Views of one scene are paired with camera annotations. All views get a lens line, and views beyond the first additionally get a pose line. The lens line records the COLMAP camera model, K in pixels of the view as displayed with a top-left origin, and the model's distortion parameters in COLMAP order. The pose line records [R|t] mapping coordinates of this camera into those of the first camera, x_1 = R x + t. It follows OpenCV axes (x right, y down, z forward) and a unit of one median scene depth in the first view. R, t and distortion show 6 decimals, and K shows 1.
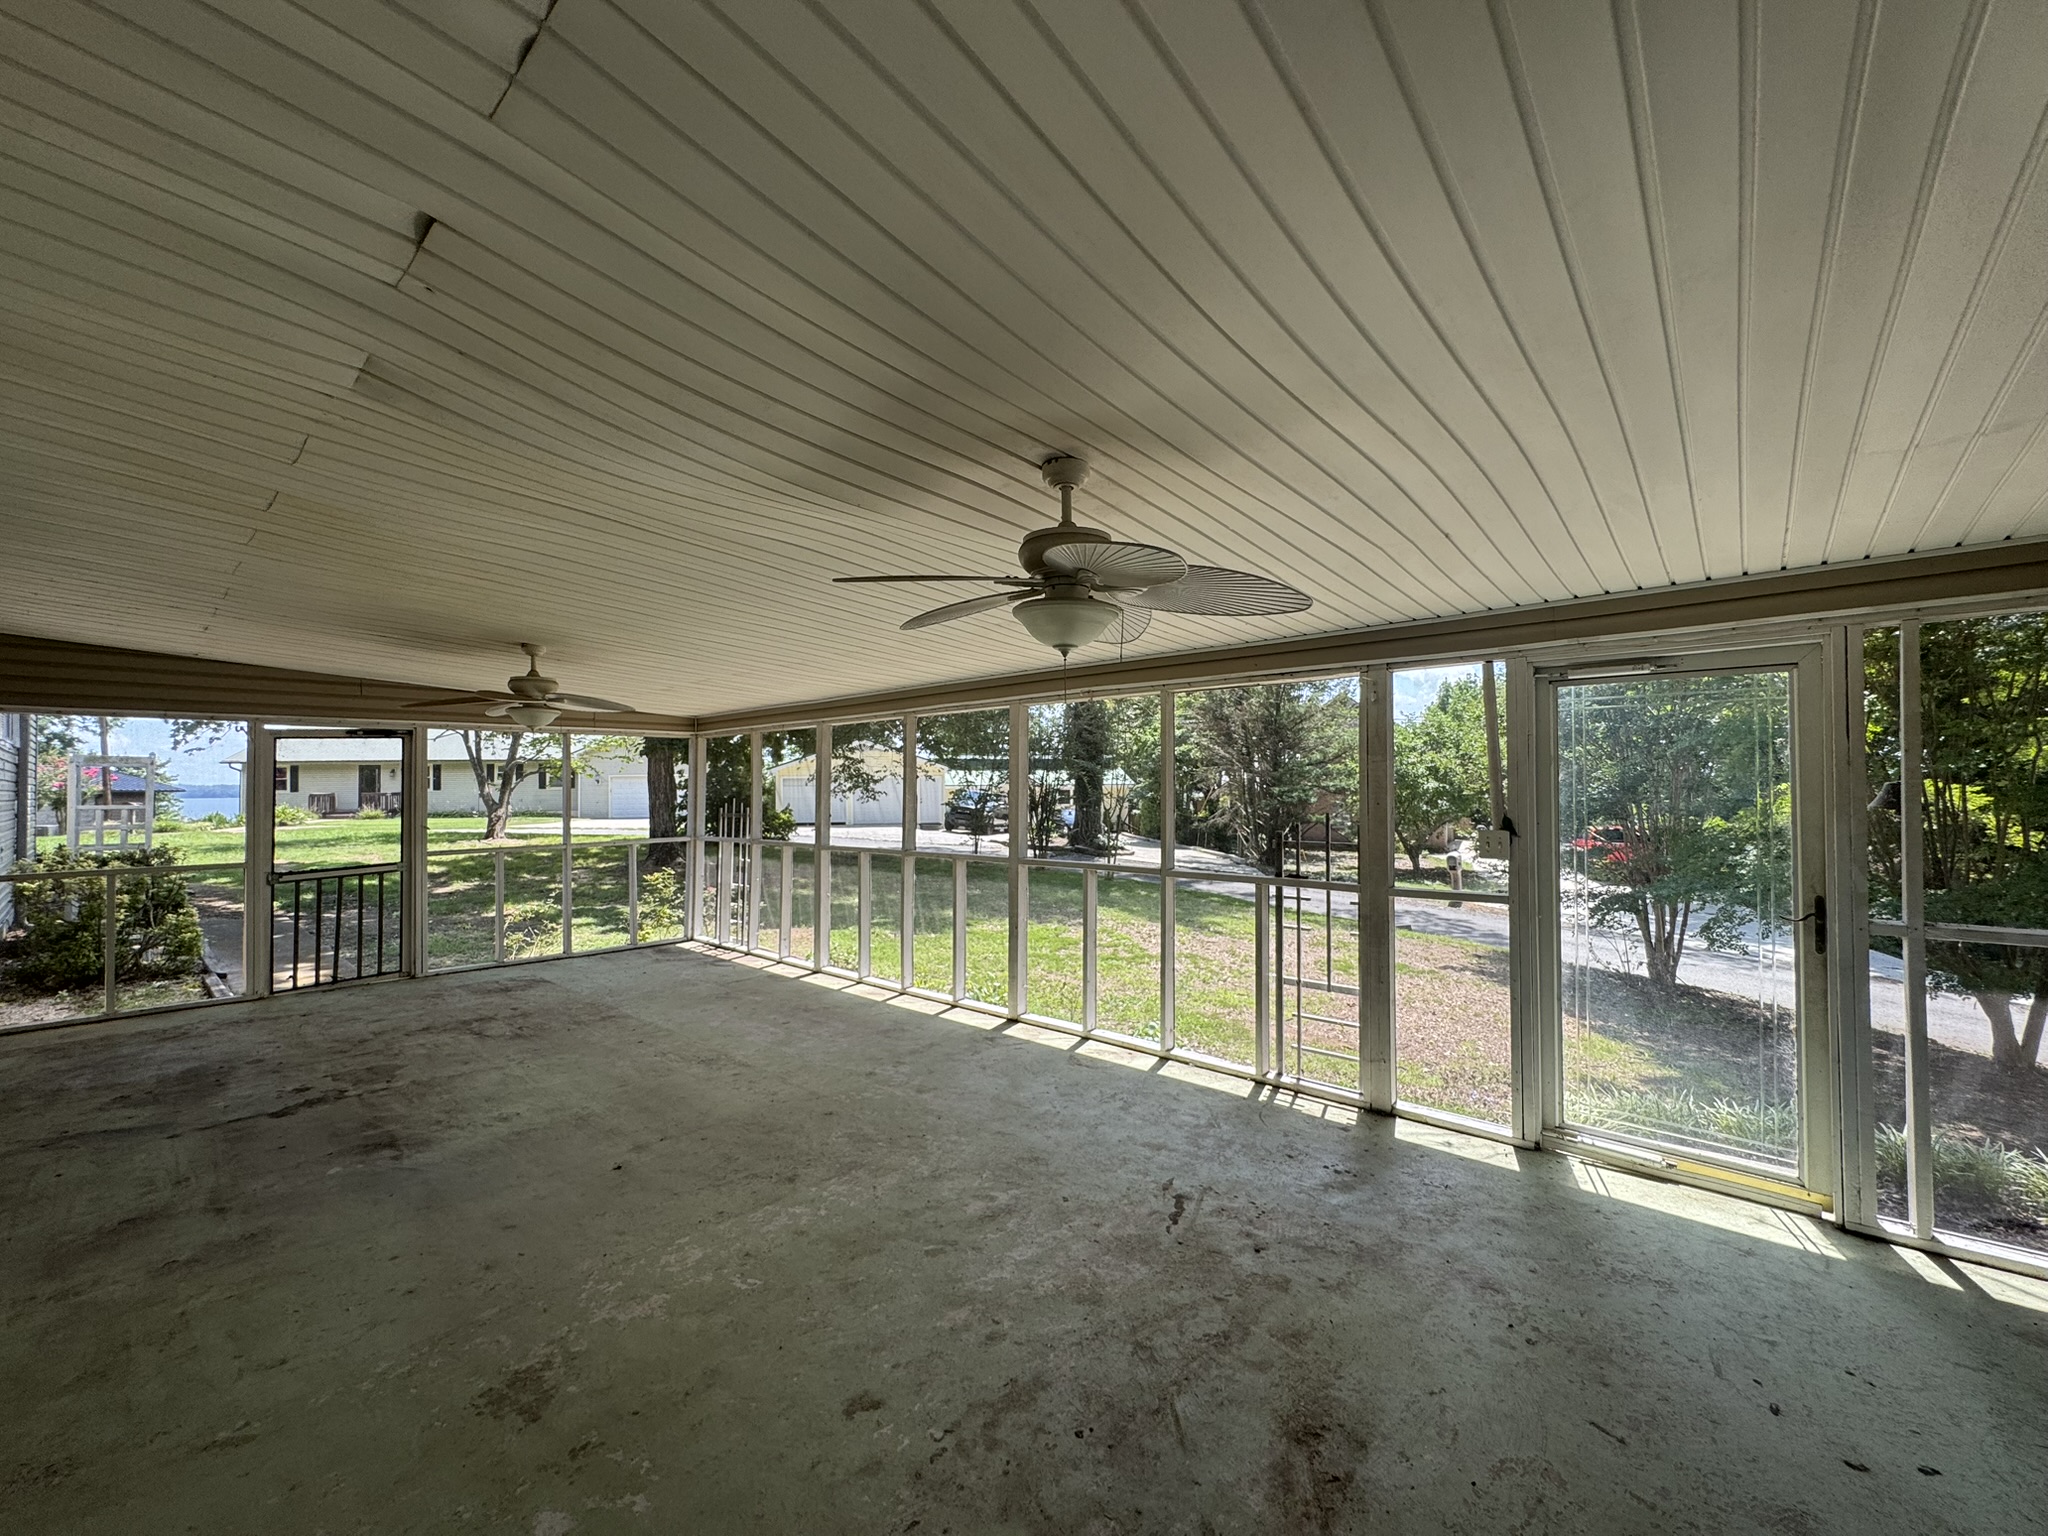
lens RADIAL K [[816.0, 0, 1021.2], [0, 816.0, 769.8], [0, 0, 1]] dist [-0.001453, 0.000213]
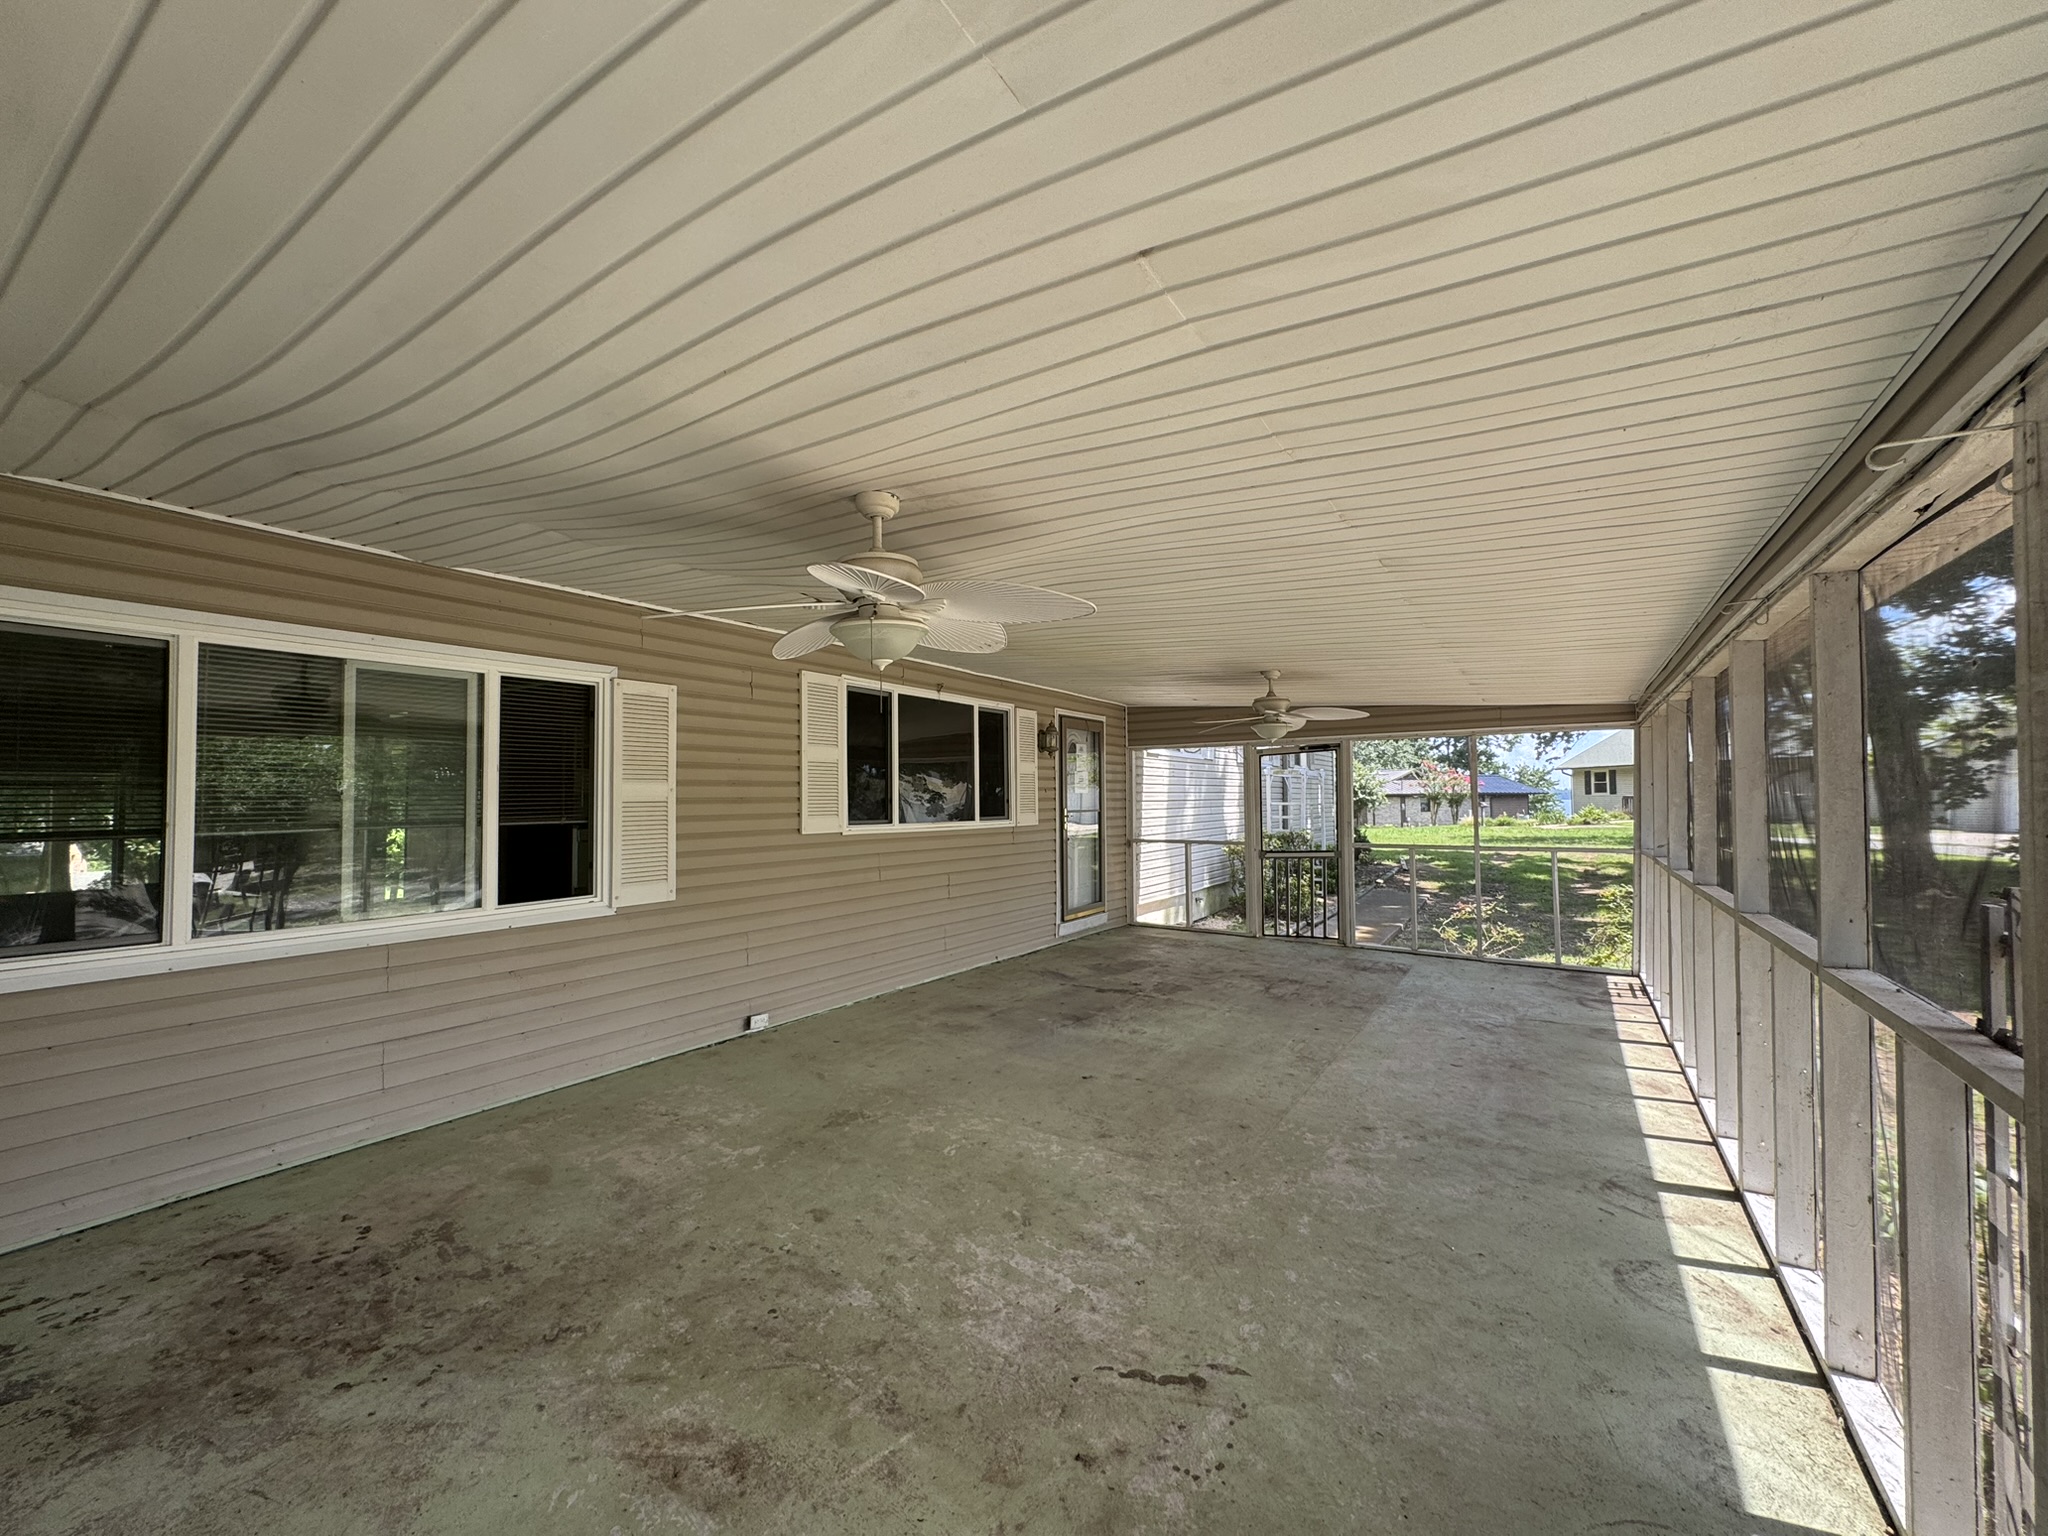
lens RADIAL K [[816.0, 0, 1021.2], [0, 816.0, 769.8], [0, 0, 1]] dist [-0.001453, 0.000213]
pose [[0.144189, -0.029395, -0.989113, 0.684791], [0.026688, 0.999311, -0.025808, 0.017765], [0.989190, -0.022677, 0.144874, 0.604282]]
